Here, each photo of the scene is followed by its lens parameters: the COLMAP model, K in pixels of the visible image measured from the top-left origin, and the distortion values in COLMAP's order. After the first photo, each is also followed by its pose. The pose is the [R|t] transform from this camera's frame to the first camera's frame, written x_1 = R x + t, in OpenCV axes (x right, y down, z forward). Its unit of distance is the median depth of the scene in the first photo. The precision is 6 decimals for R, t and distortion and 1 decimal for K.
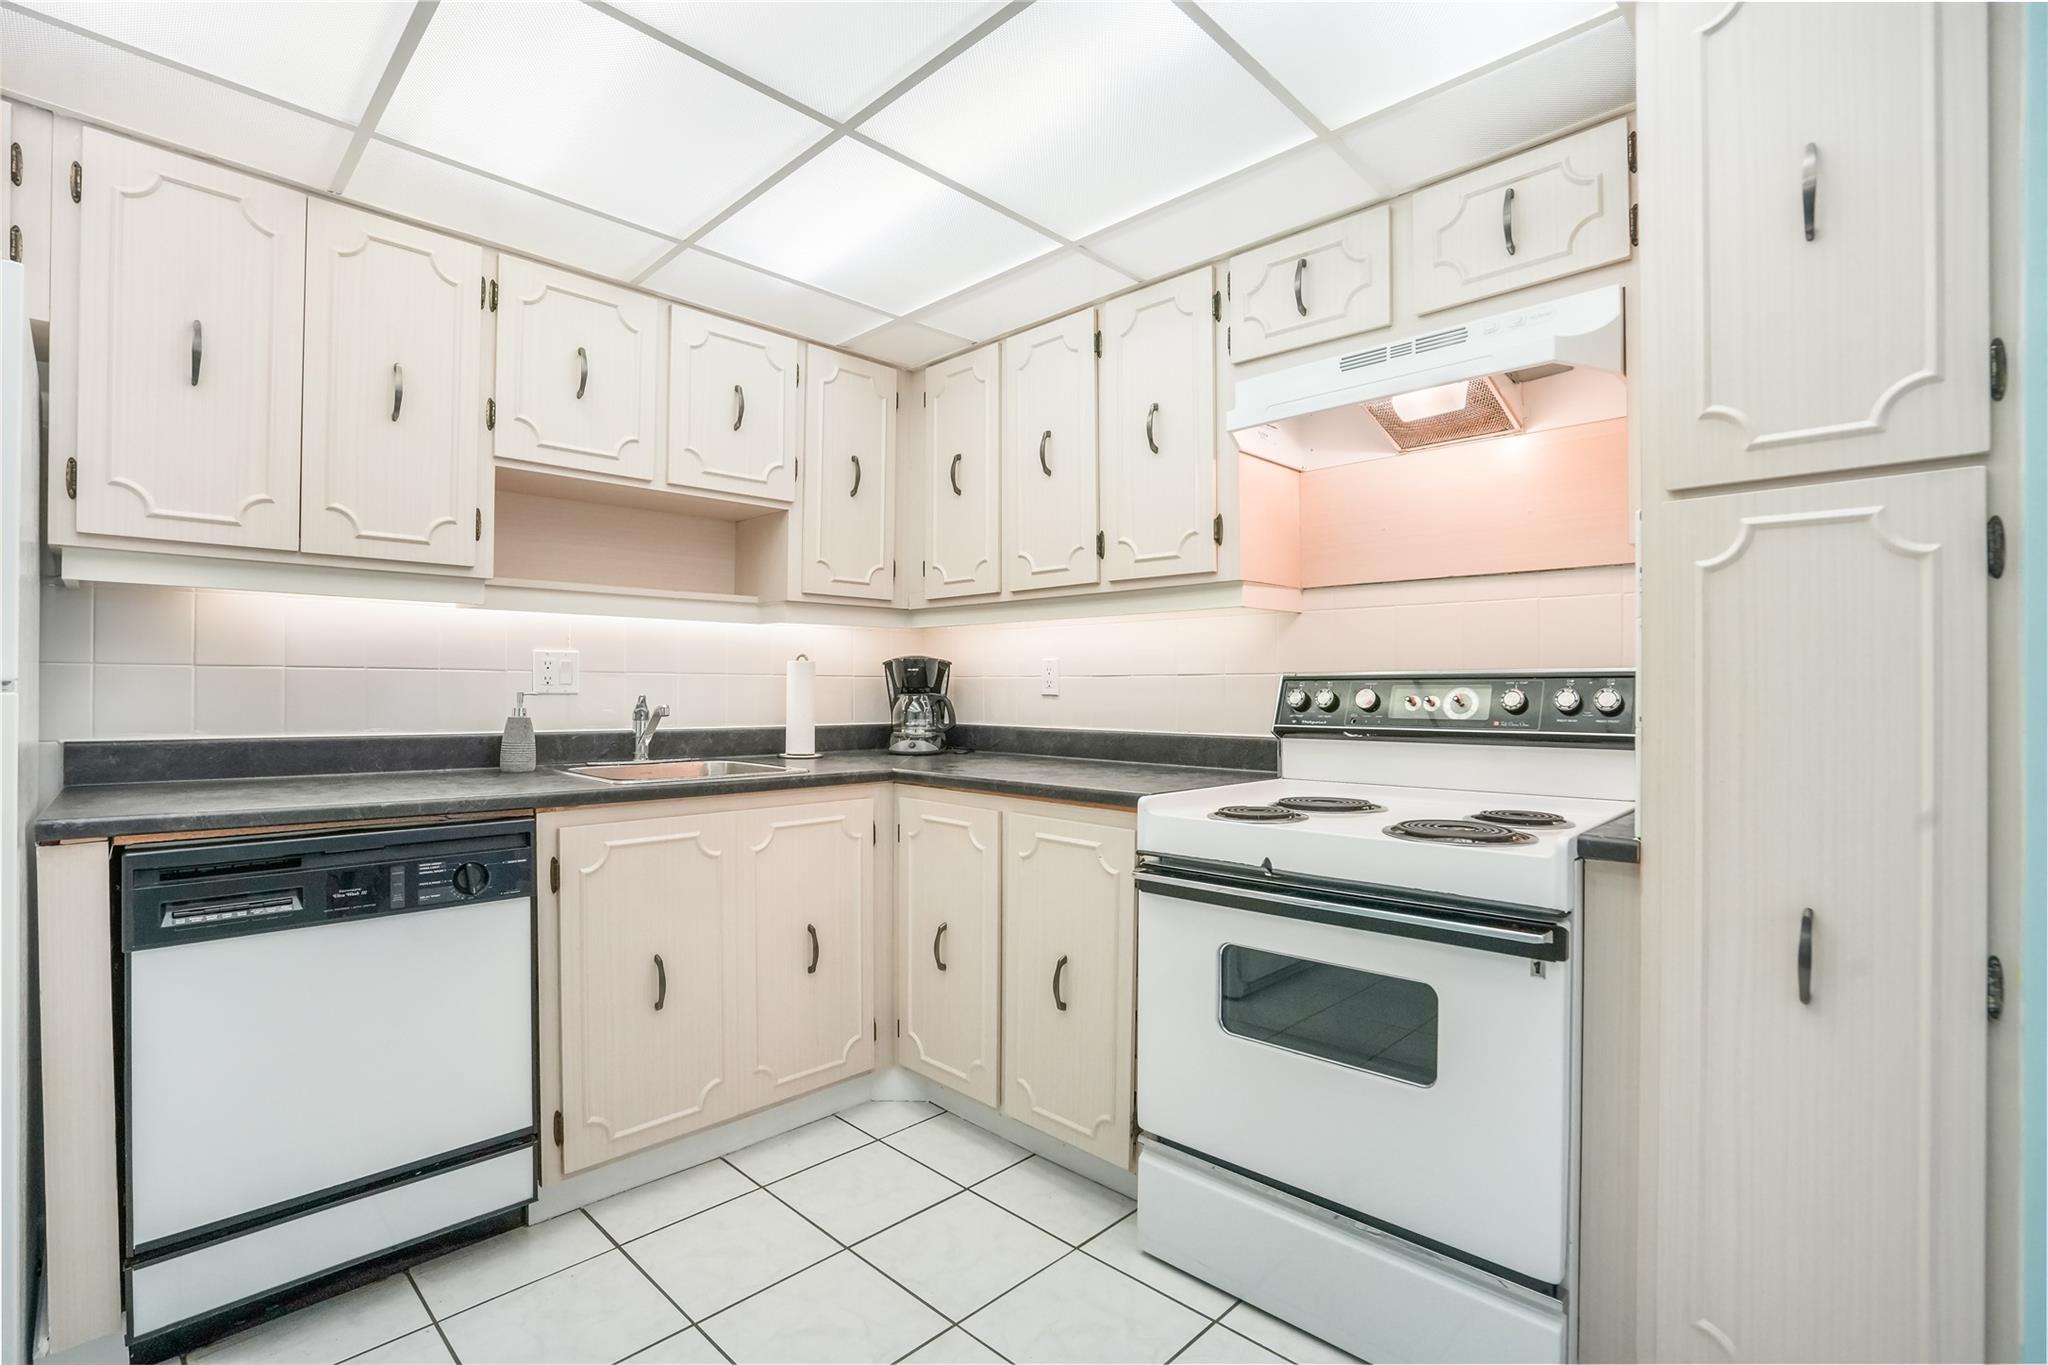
lens RADIAL K [[957.9, 0, 1021.5], [0, 957.9, 694.7], [0, 0, 1]] dist [-0.025446, 0.003540]
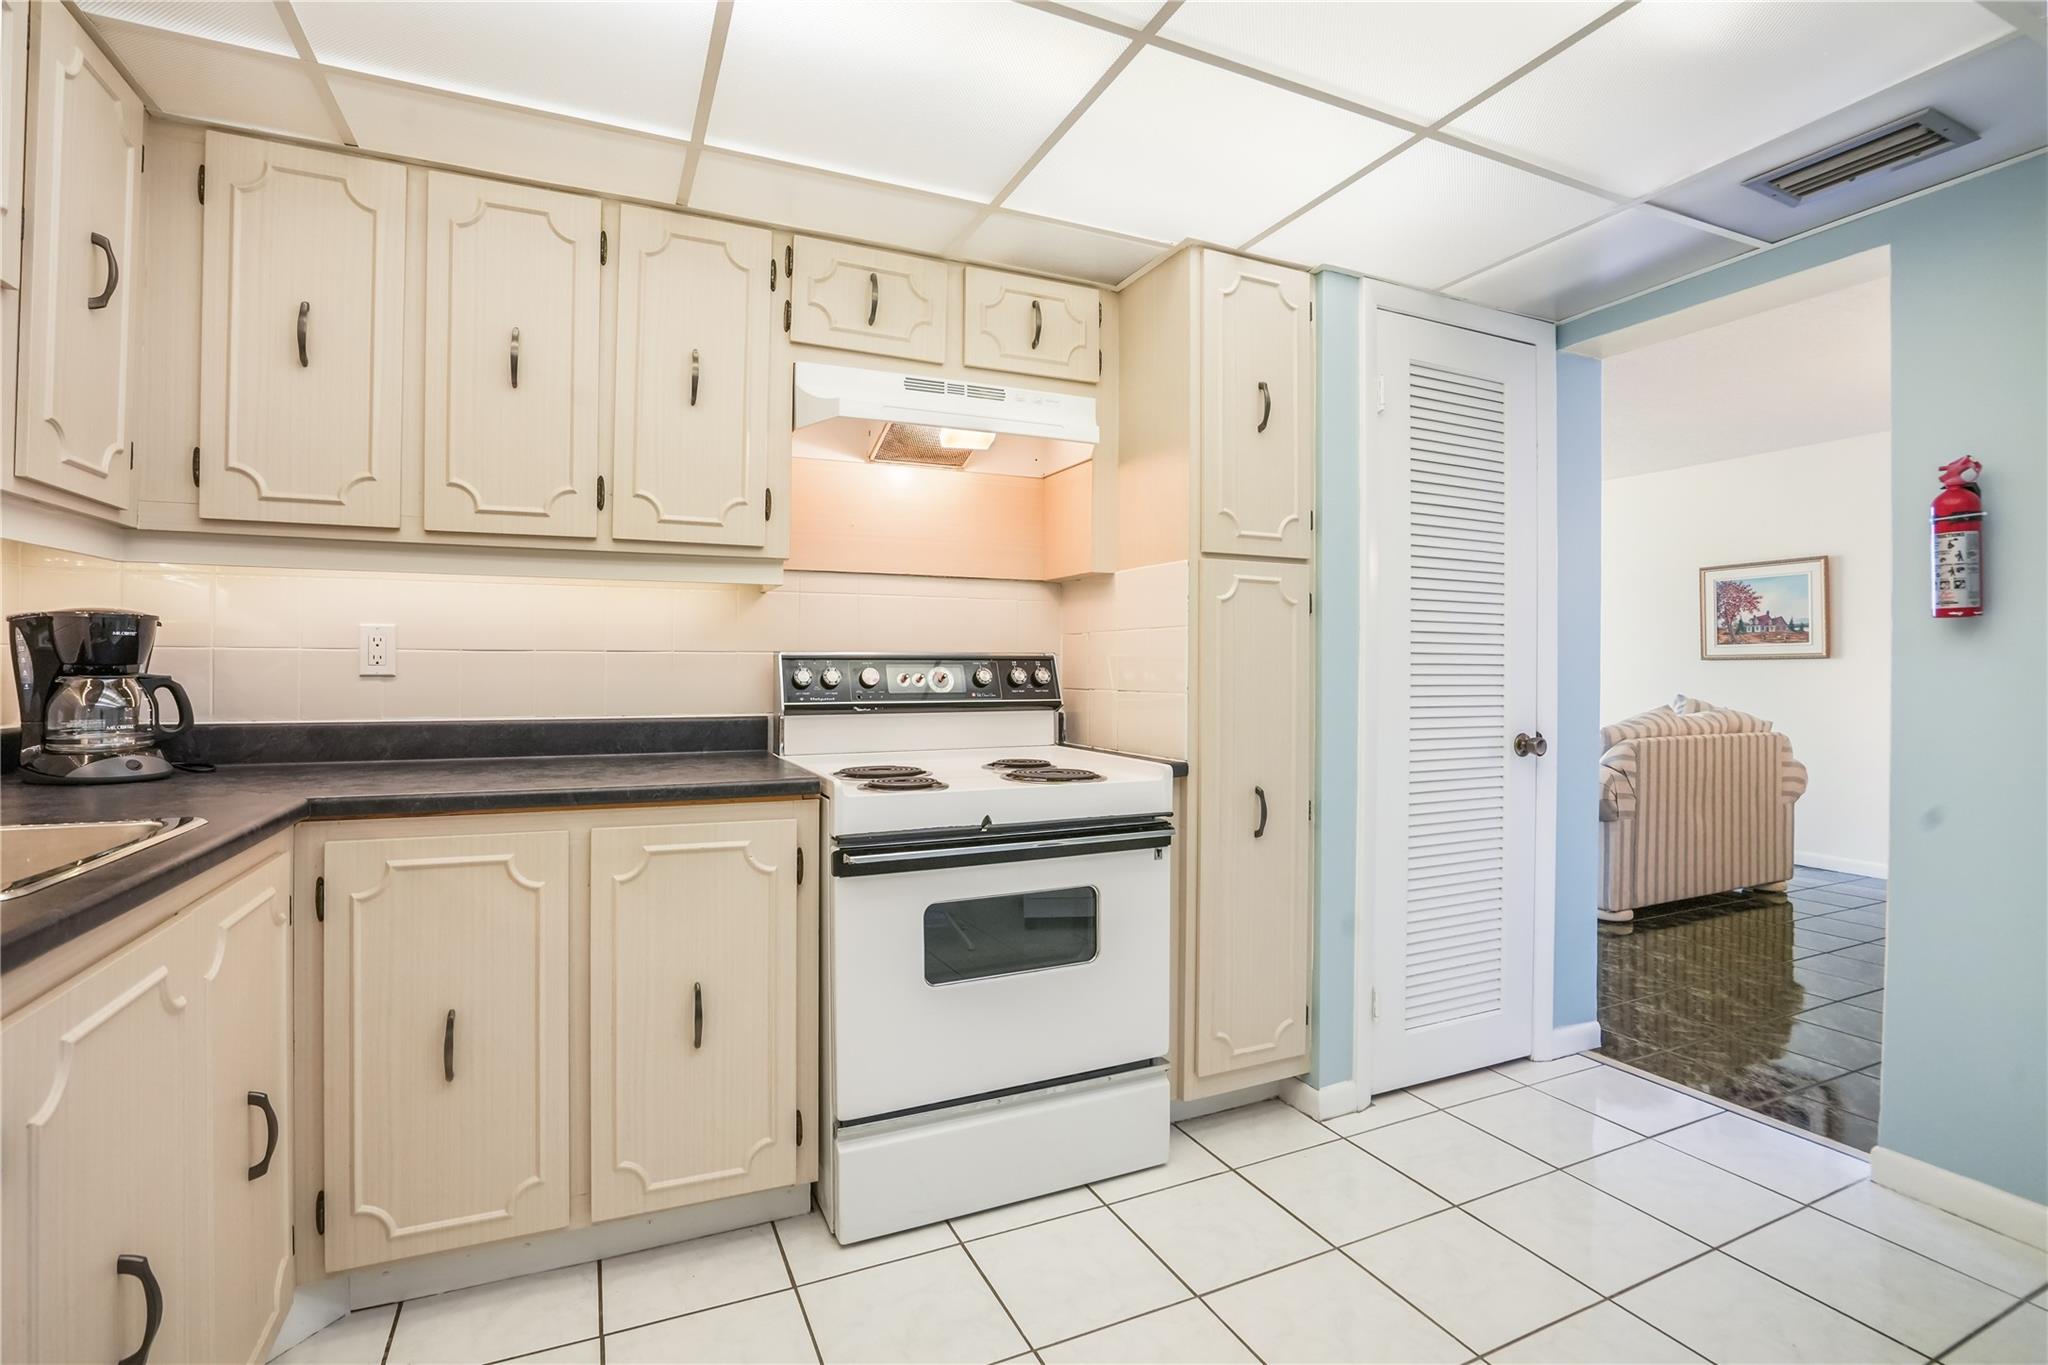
lens RADIAL K [[957.9, 0, 1009.9], [0, 957.9, 675.0], [0, 0, 1]] dist [-0.025446, 0.003540]
pose [[0.369641, -0.009316, 0.929128, -0.663820], [0.001872, 0.999955, 0.009282, -0.008234], [-0.929173, -0.001692, 0.369642, 0.450923]]
